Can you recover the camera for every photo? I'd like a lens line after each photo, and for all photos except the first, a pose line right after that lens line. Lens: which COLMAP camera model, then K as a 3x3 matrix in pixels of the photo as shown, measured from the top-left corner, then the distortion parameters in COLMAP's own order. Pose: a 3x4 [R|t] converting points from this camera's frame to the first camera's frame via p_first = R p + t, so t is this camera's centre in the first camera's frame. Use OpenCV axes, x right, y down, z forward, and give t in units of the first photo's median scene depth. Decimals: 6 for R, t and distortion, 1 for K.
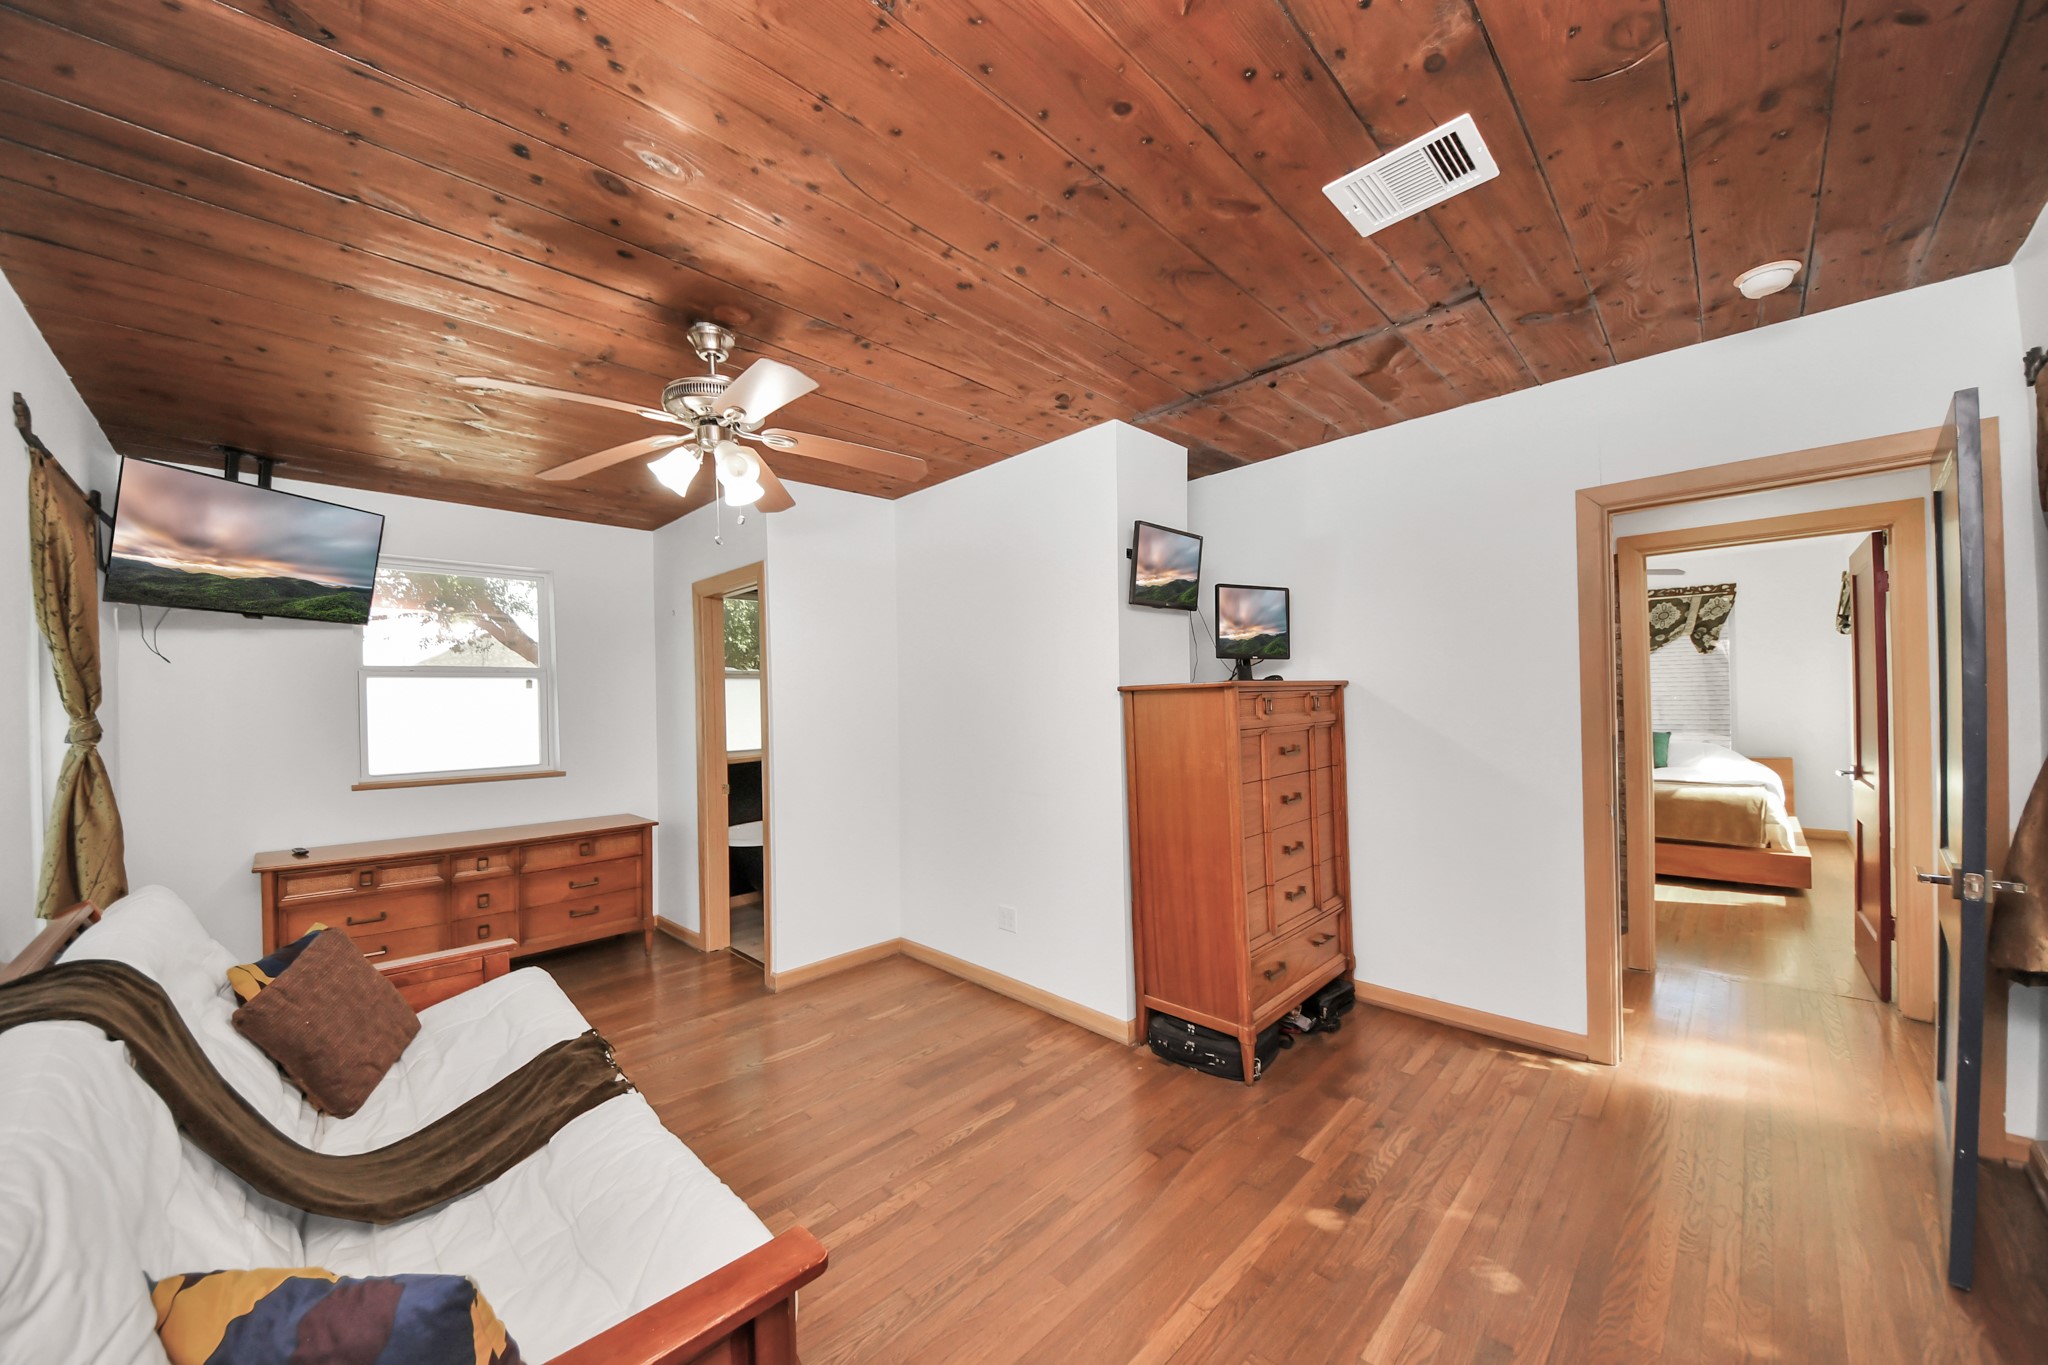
lens RADIAL K [[733.1, 0, 1016.1], [0, 733.1, 701.6], [0, 0, 1]] dist [0.028546, -0.023805]
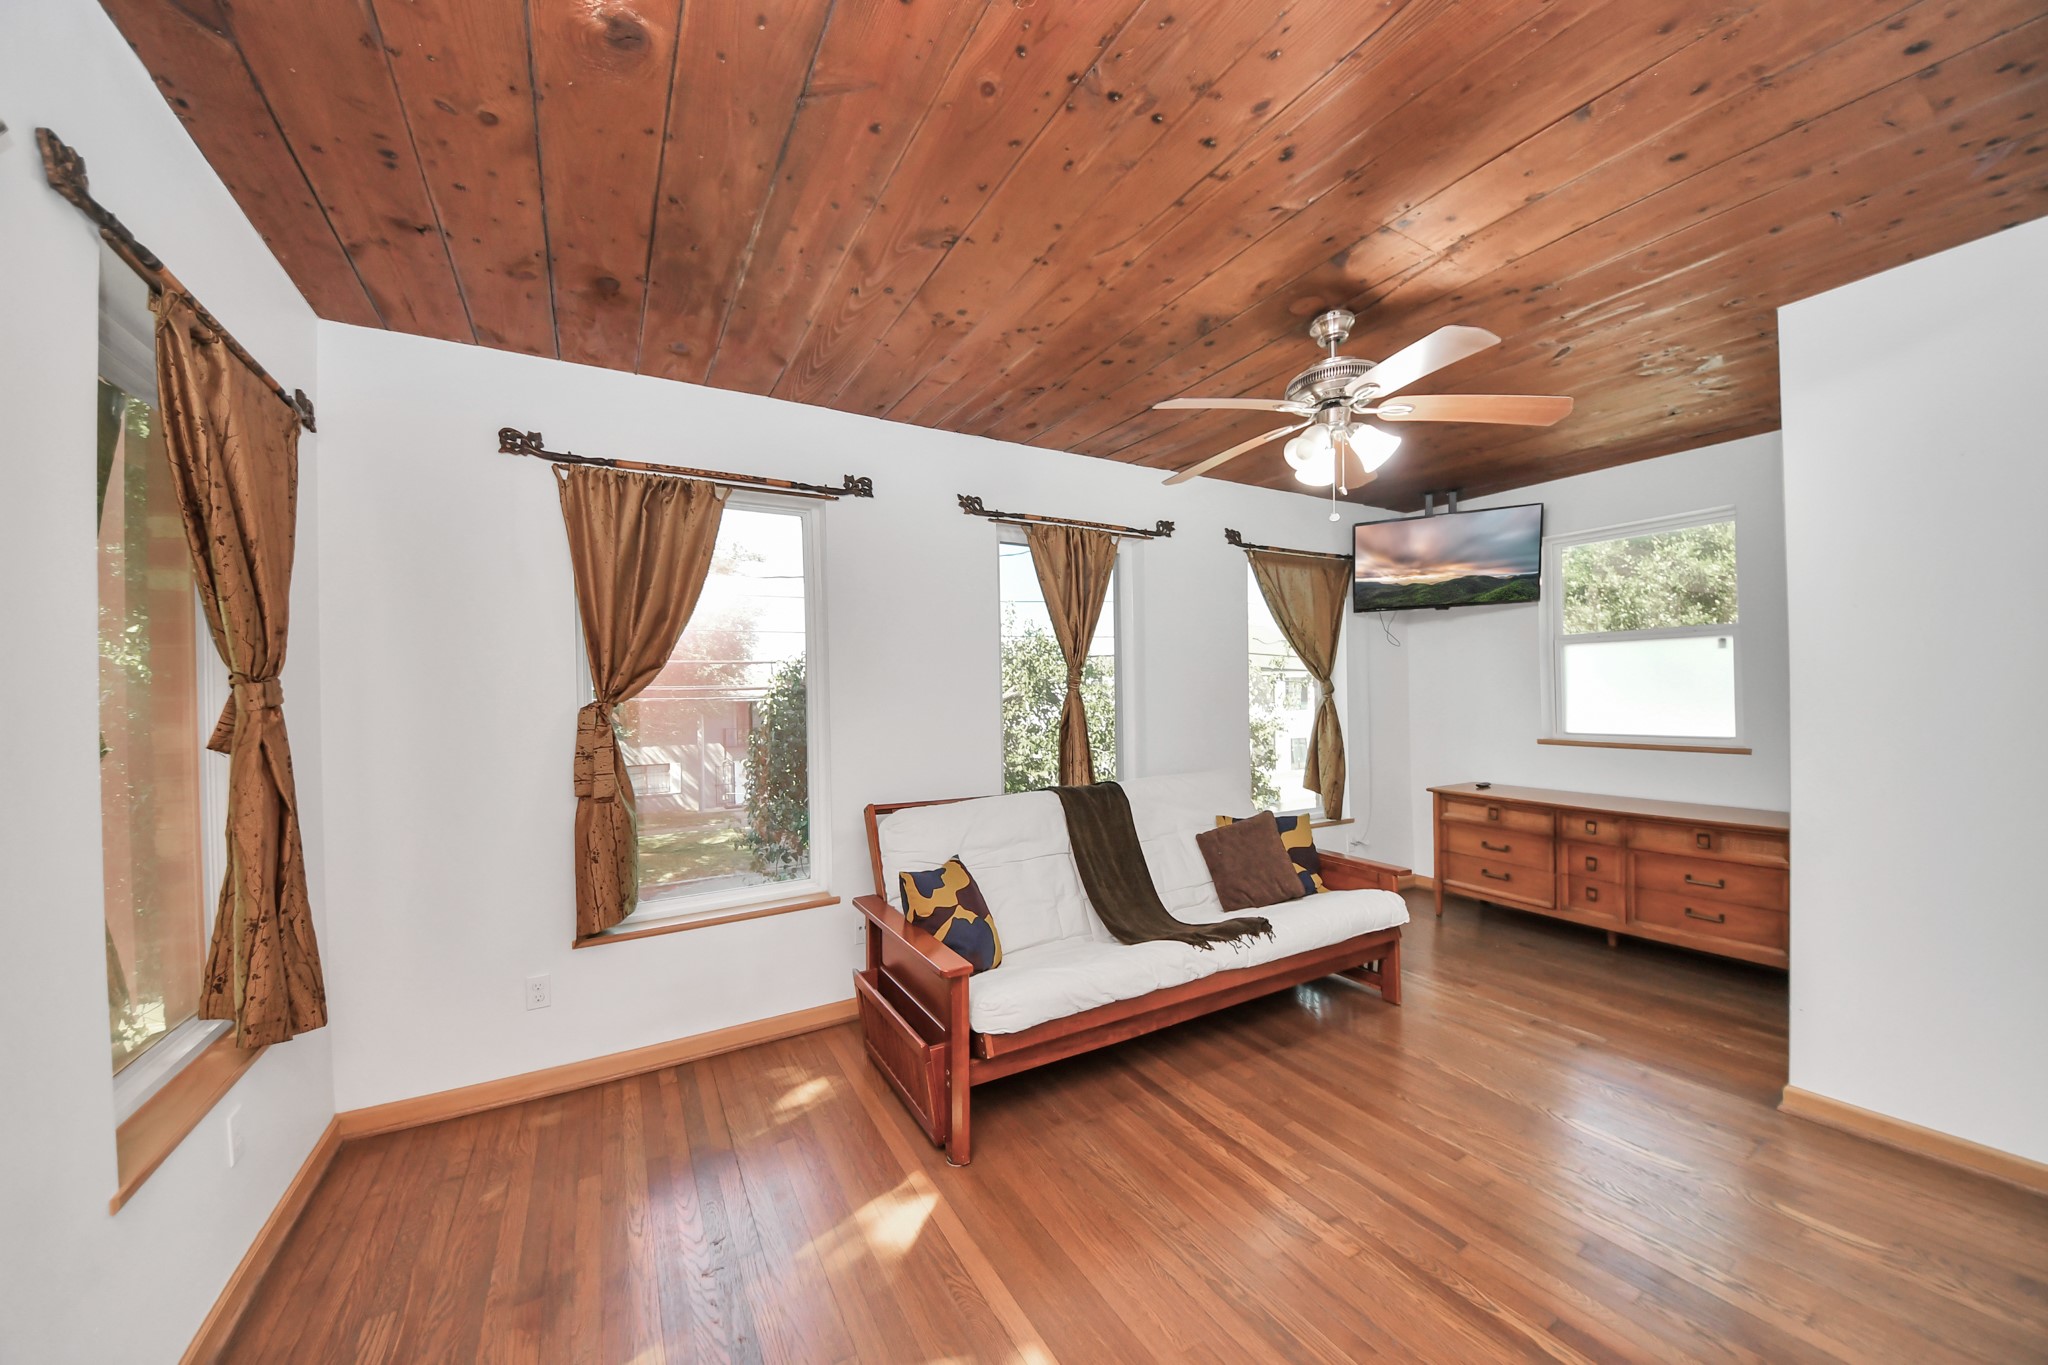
lens RADIAL K [[730.7, 0, 1019.1], [0, 730.7, 696.7], [0, 0, 1]] dist [0.032321, -0.020730]
pose [[-0.261926, 0.028054, -0.964680, 0.456808], [0.018539, 0.999539, 0.024034, 0.003093], [0.964910, -0.011589, -0.262326, 0.522045]]
